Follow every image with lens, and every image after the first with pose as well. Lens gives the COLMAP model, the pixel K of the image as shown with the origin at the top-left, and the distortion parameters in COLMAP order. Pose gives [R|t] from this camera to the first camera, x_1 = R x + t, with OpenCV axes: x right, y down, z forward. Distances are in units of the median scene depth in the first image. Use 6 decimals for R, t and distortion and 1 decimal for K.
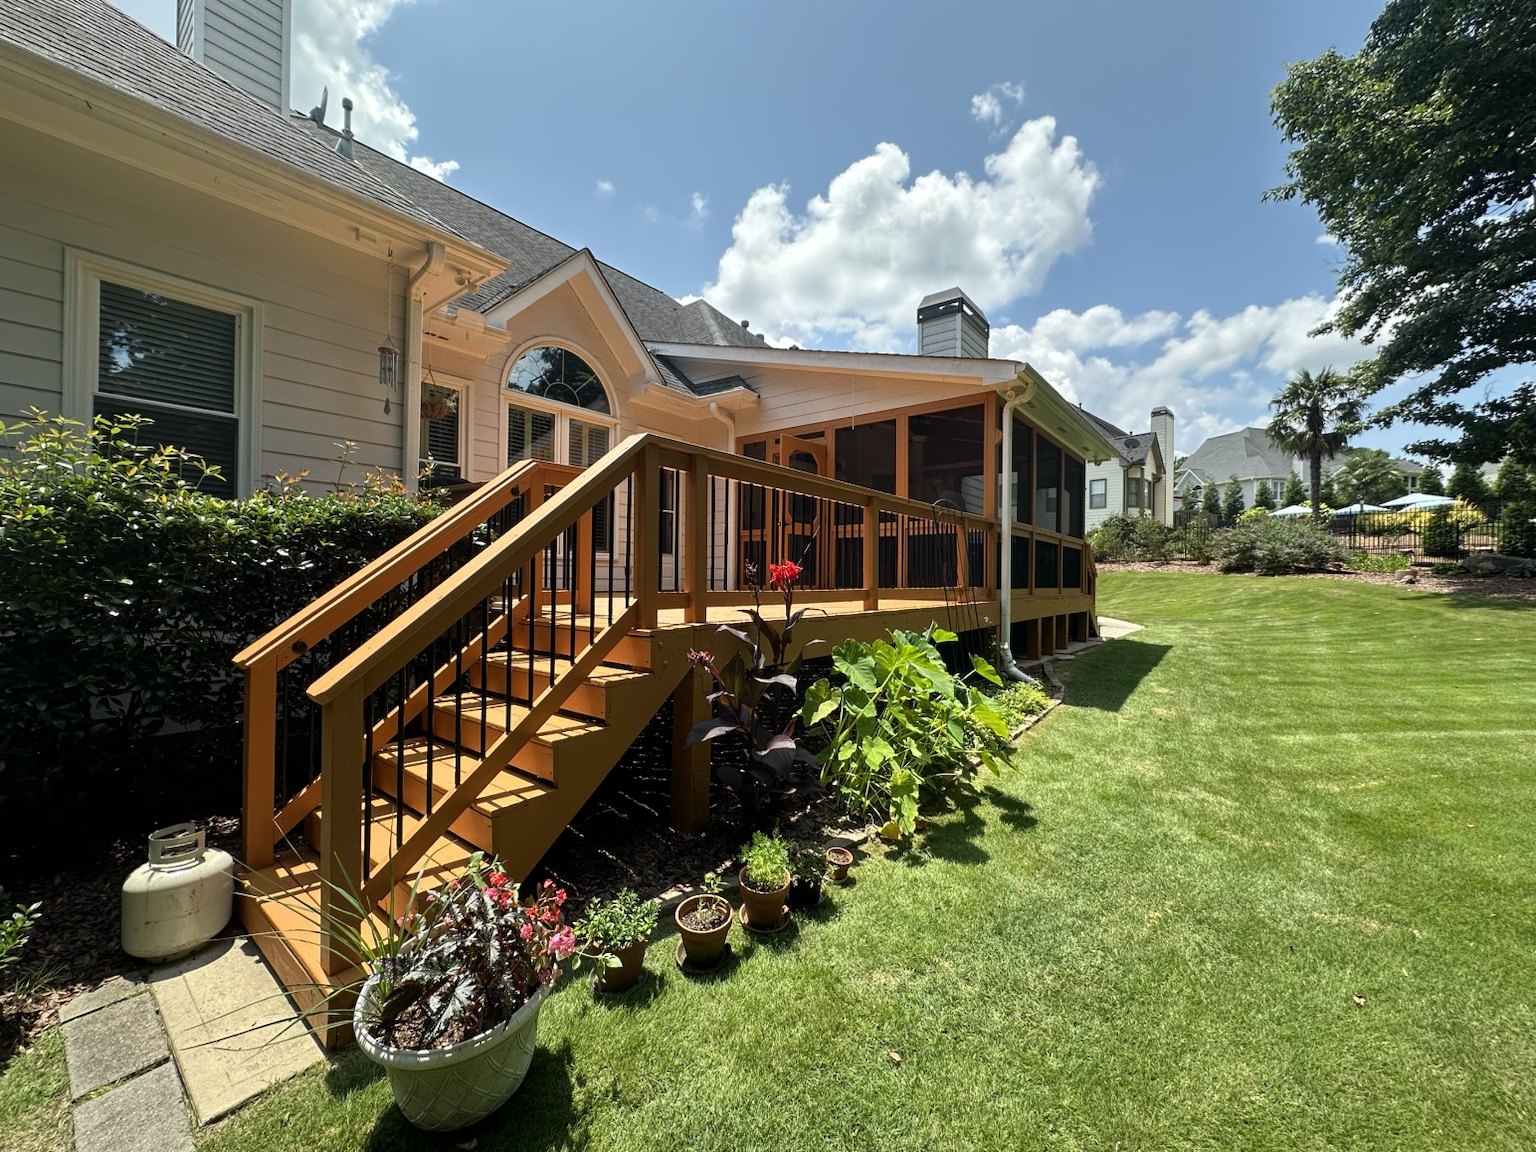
lens RADIAL K [[611.5, 0, 768.0], [0, 611.5, 576.0], [0, 0, 1]] dist [-0.000652, -0.000039]
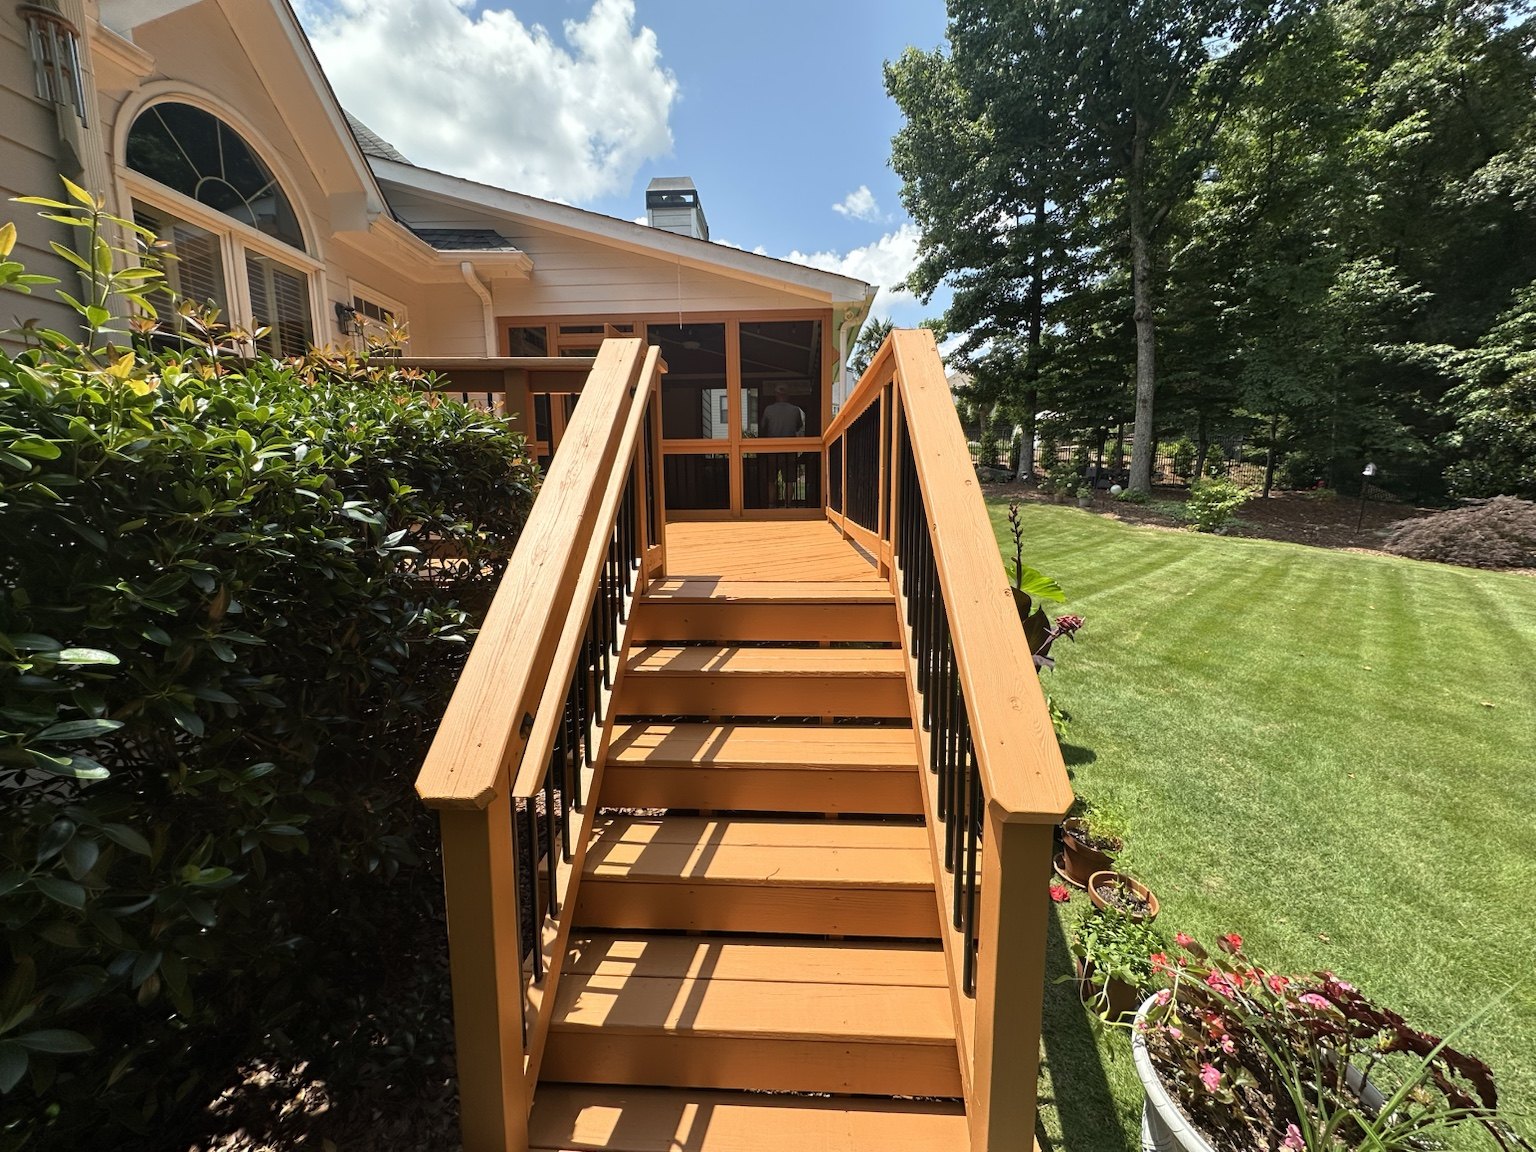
lens RADIAL K [[607.8, 0, 770.6], [0, 607.8, 577.4], [0, 0, 1]] dist [-0.000591, 0.000263]
pose [[0.810703, -0.105731, 0.575831, -0.338082], [0.018321, 0.987657, 0.155554, -0.024602], [-0.585171, -0.115558, 0.802634, 0.212559]]
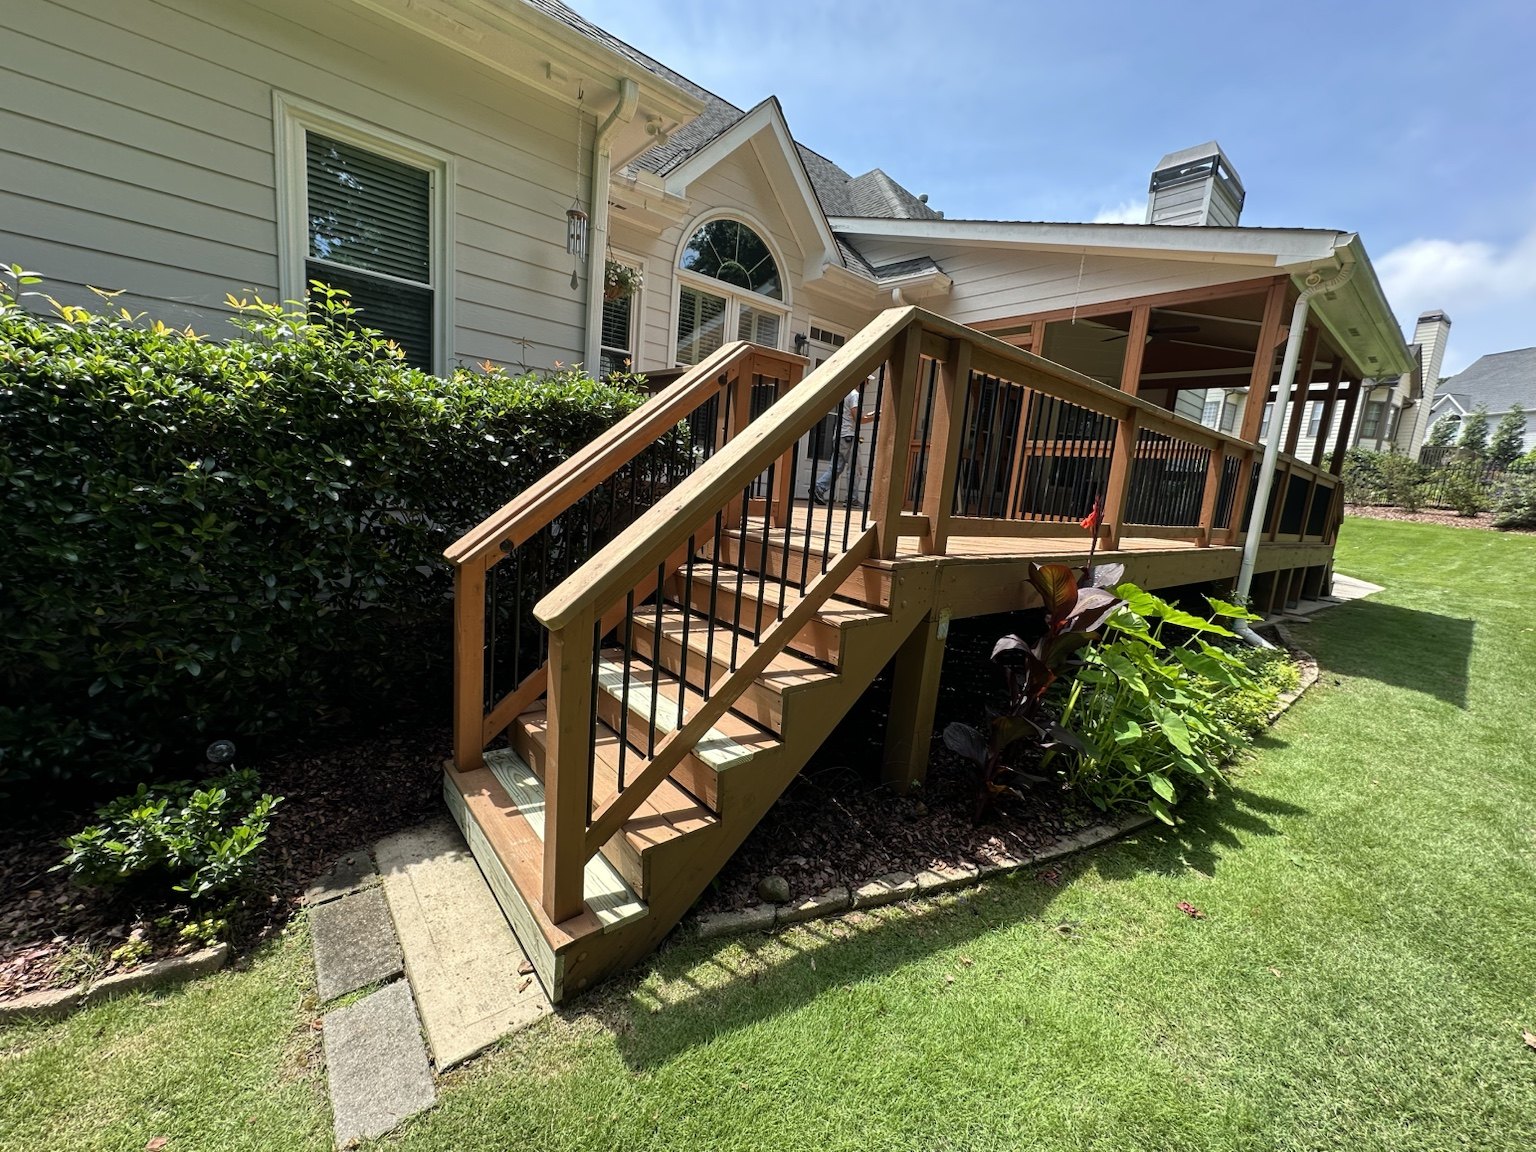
lens RADIAL K [[619.8, 0, 771.5], [0, 619.8, 574.2], [0, 0, 1]] dist [-0.002430, -0.000432]
pose [[0.977676, 0.098285, -0.185716, -0.080906], [-0.070689, 0.986189, 0.149779, -0.002749], [0.197872, -0.133308, 0.971121, 0.069776]]
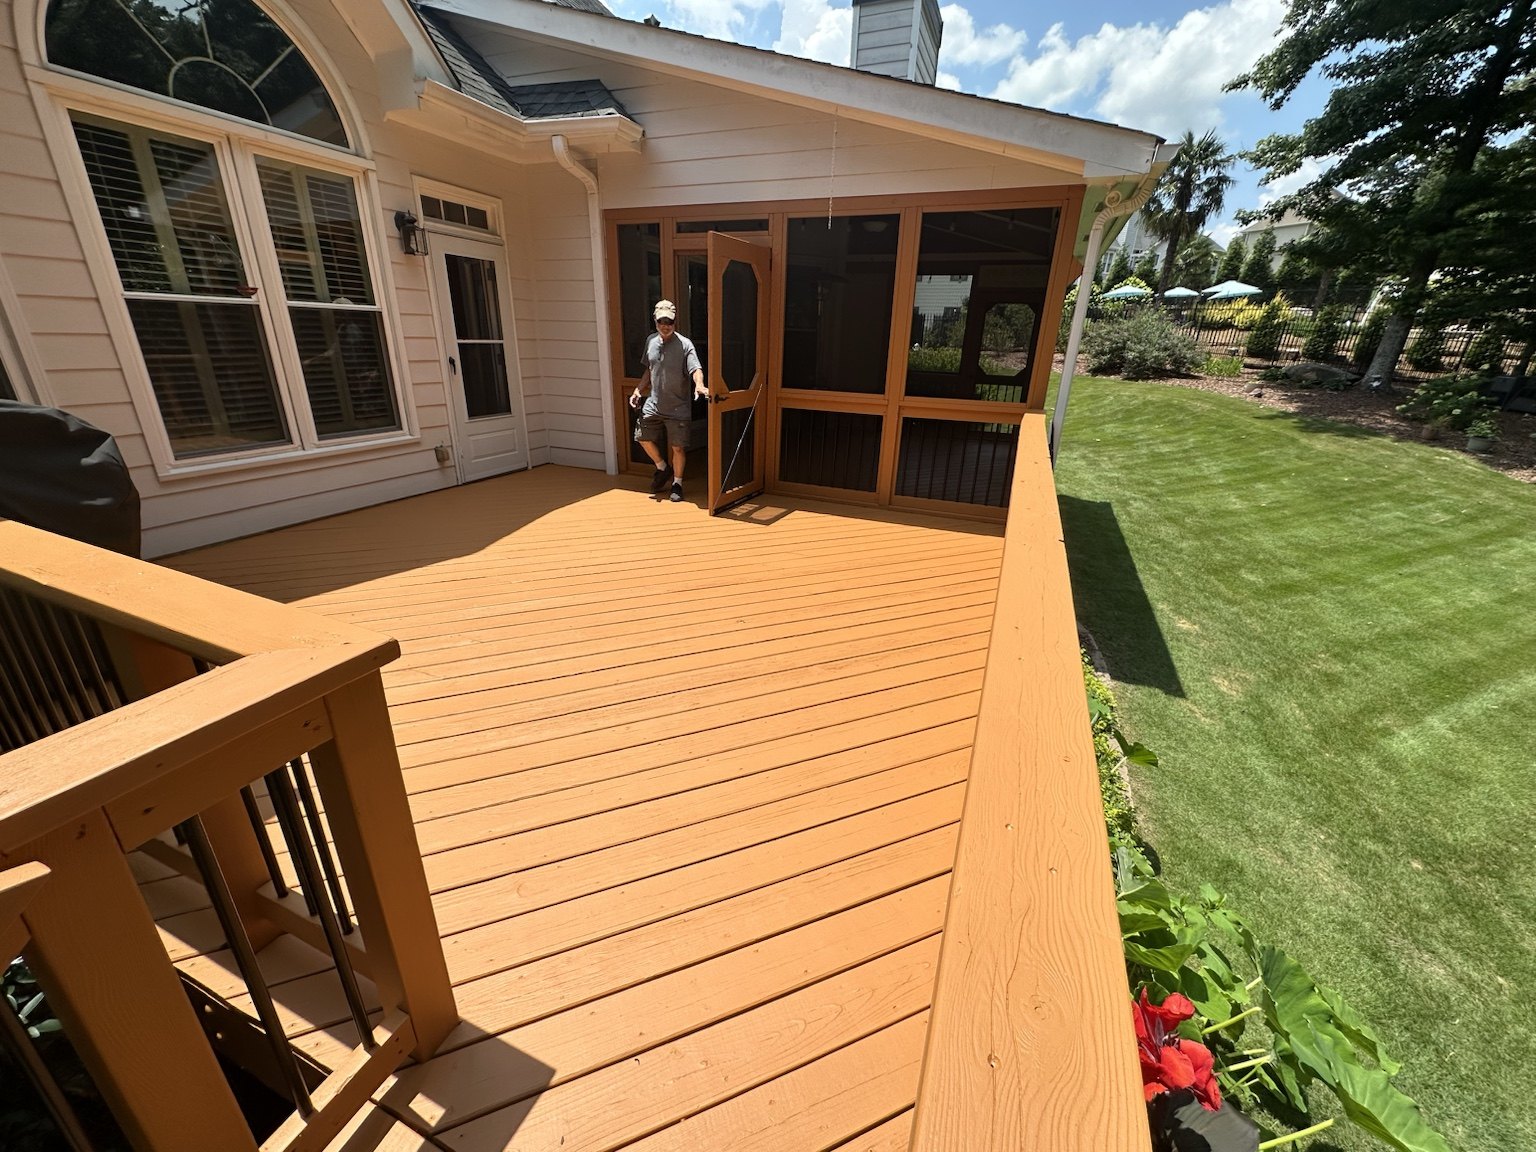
lens RADIAL K [[611.5, 0, 768.0], [0, 611.5, 576.0], [0, 0, 1]] dist [-0.000652, -0.000039]
pose [[0.963011, -0.079888, 0.257349, -0.107968], [-0.021838, 0.928763, 0.370030, -0.167417], [-0.268577, -0.361963, 0.892664, 0.427068]]
